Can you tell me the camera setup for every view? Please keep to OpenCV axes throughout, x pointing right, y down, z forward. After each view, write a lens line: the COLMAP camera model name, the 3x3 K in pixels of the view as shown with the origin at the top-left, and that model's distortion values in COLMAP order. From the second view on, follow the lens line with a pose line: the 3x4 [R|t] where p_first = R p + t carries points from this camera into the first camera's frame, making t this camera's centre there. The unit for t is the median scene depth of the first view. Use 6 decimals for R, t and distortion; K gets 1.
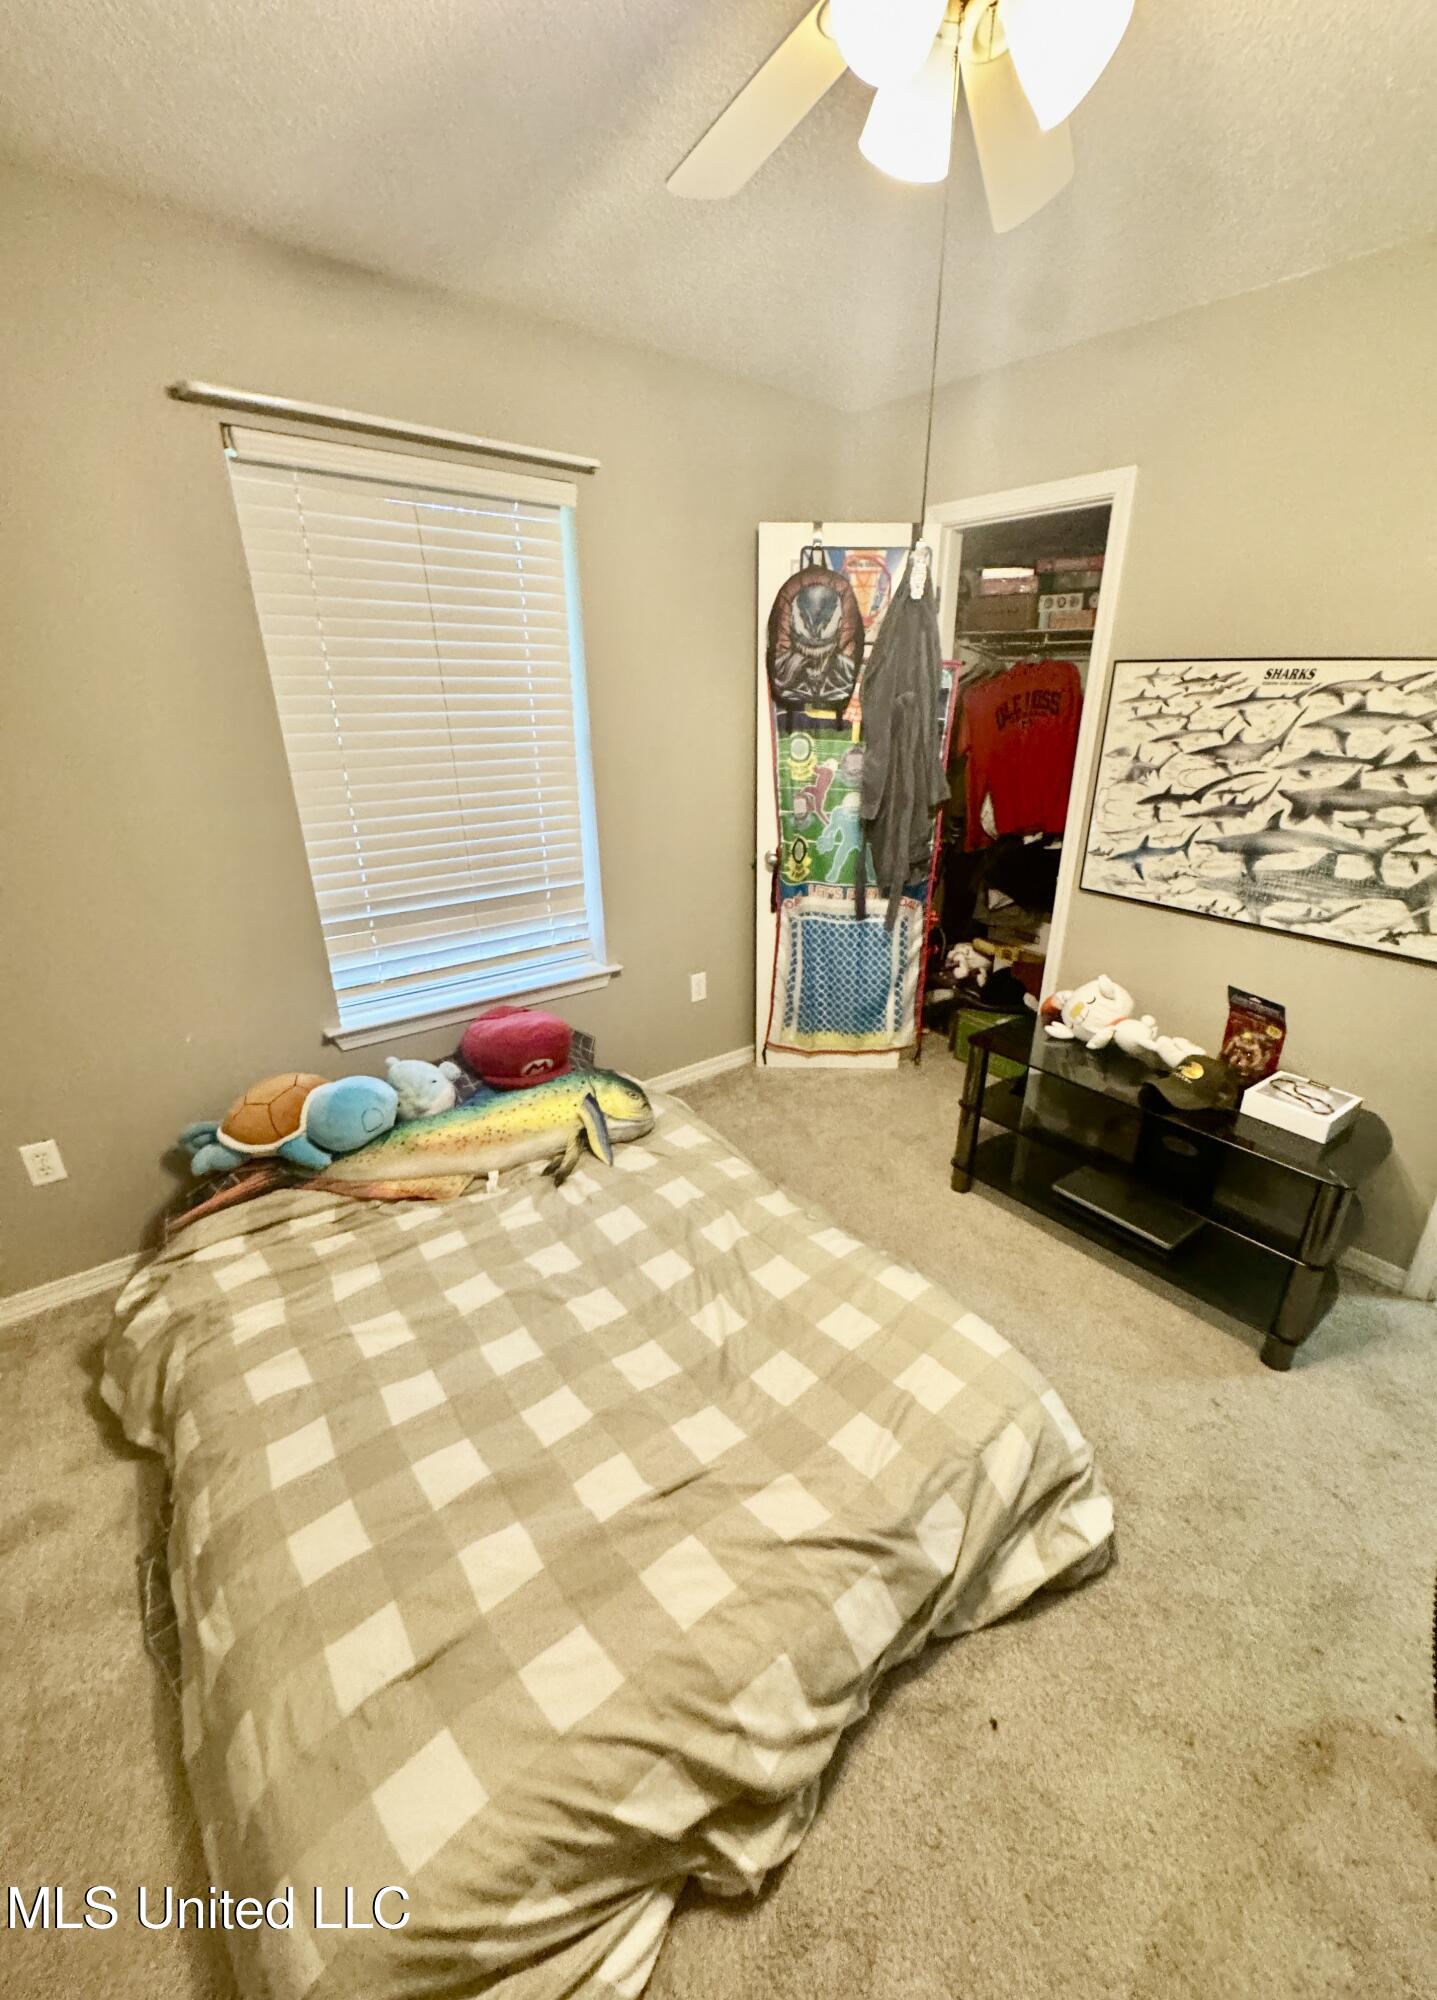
lens RADIAL K [[827.2, 0, 733.3], [0, 827.2, 1012.2], [0, 0, 1]] dist [0.000344, 0.000154]
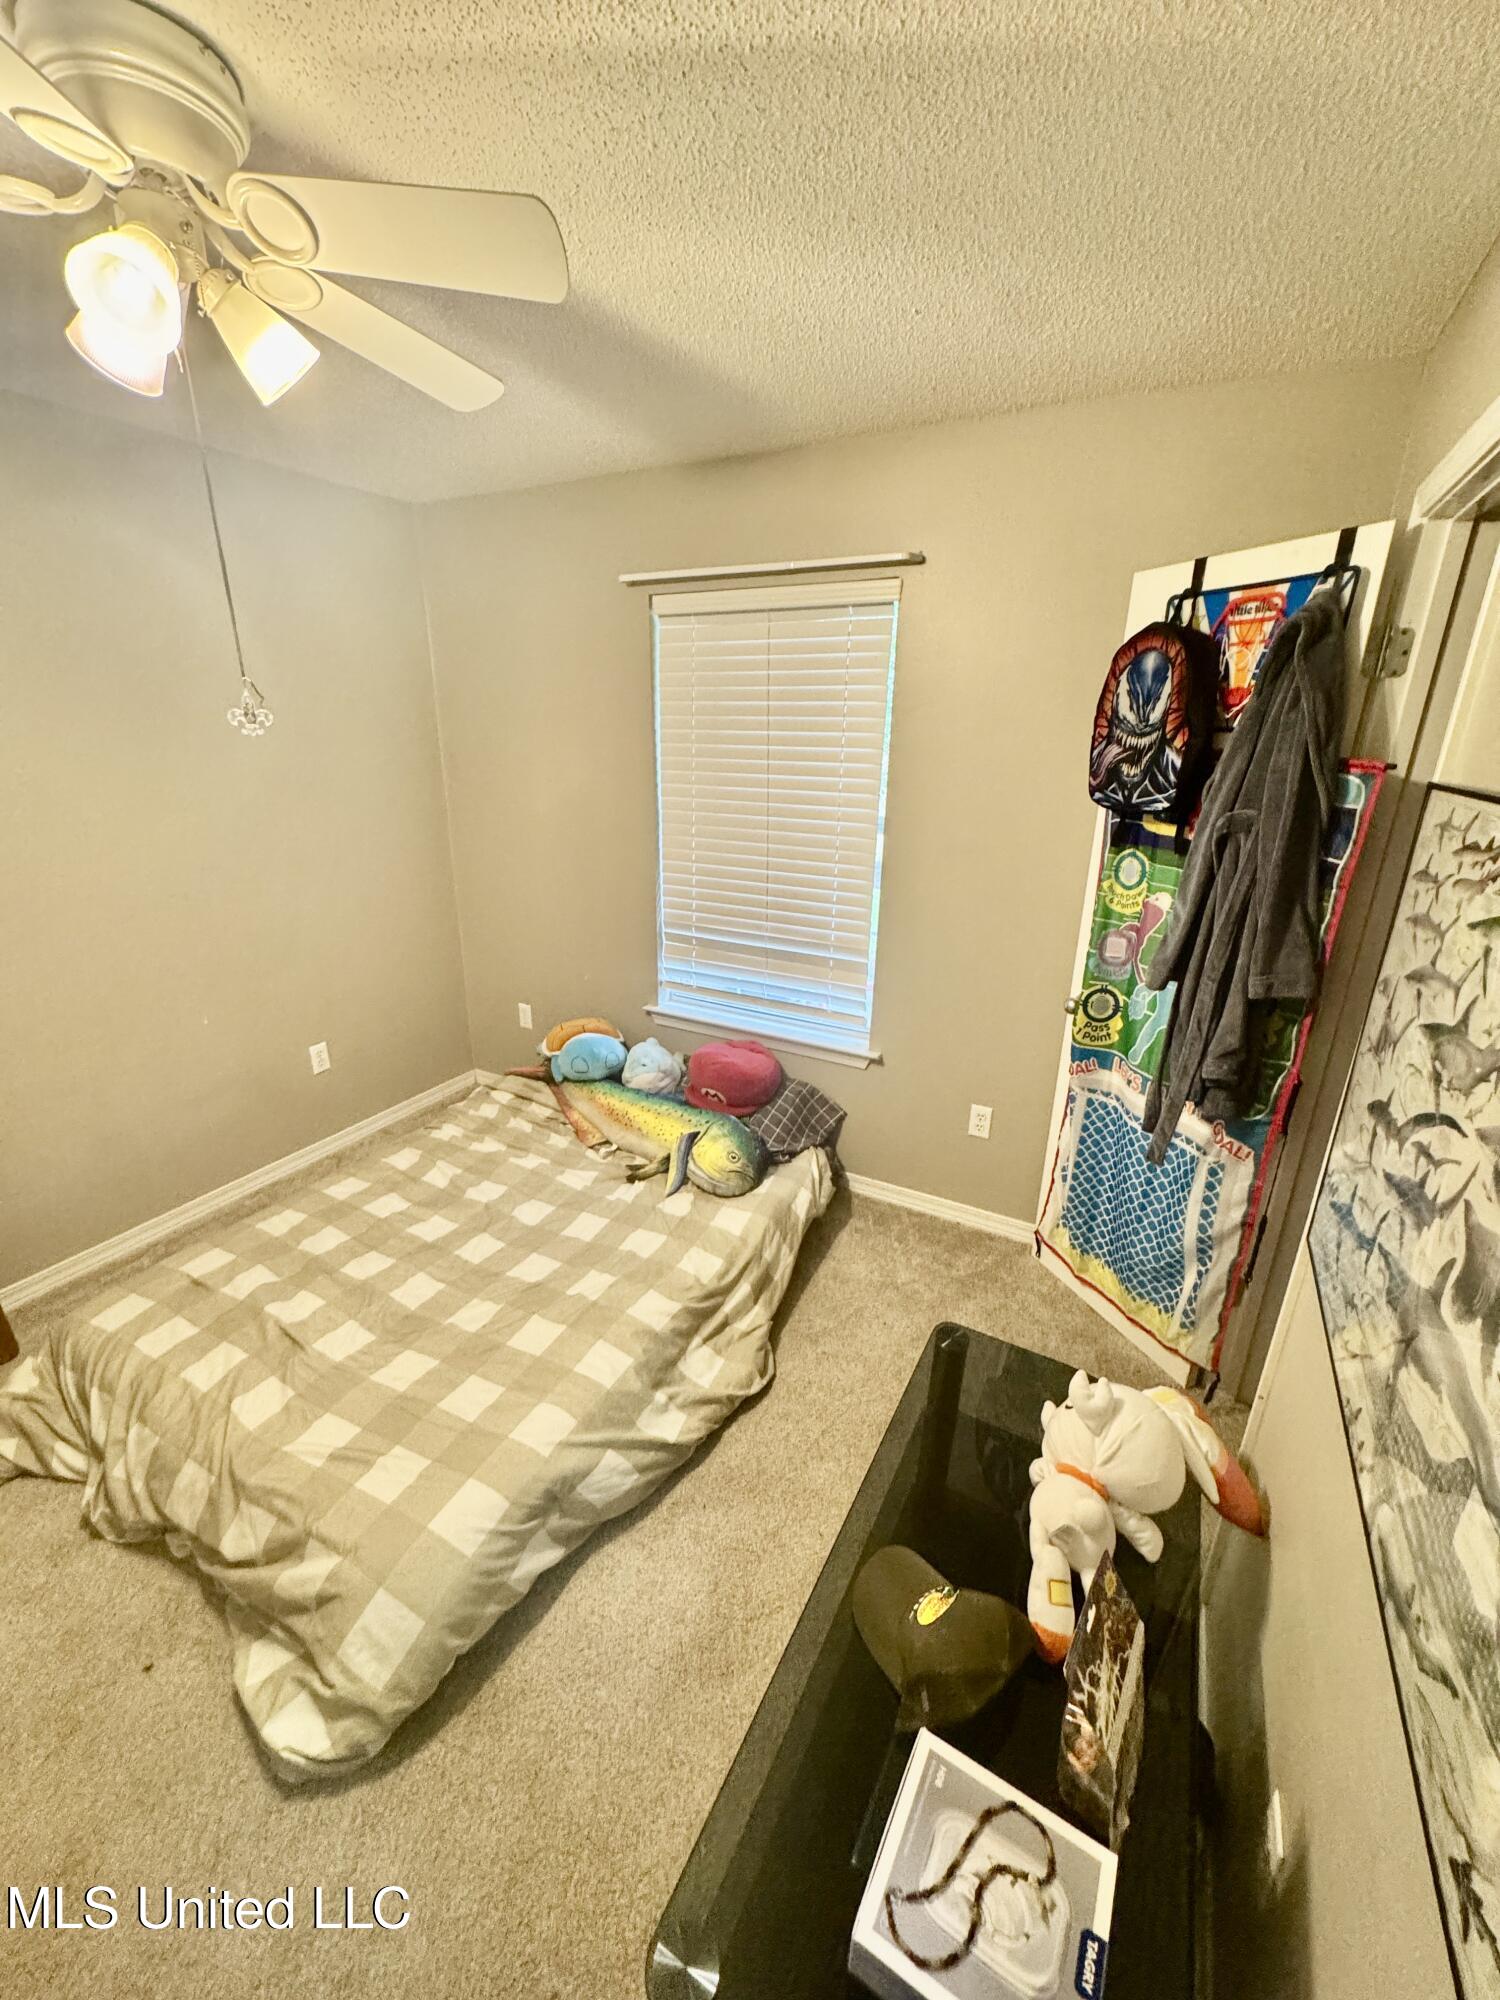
lens RADIAL K [[794.1, 0, 753.9], [0, 794.1, 992.3], [0, 0, 1]] dist [-0.000029, 0.000351]
pose [[0.378255, 0.294462, -0.877619, 0.734187], [-0.350030, 0.923166, 0.158881, -0.270178], [0.856973, 0.247095, 0.452263, 0.543403]]
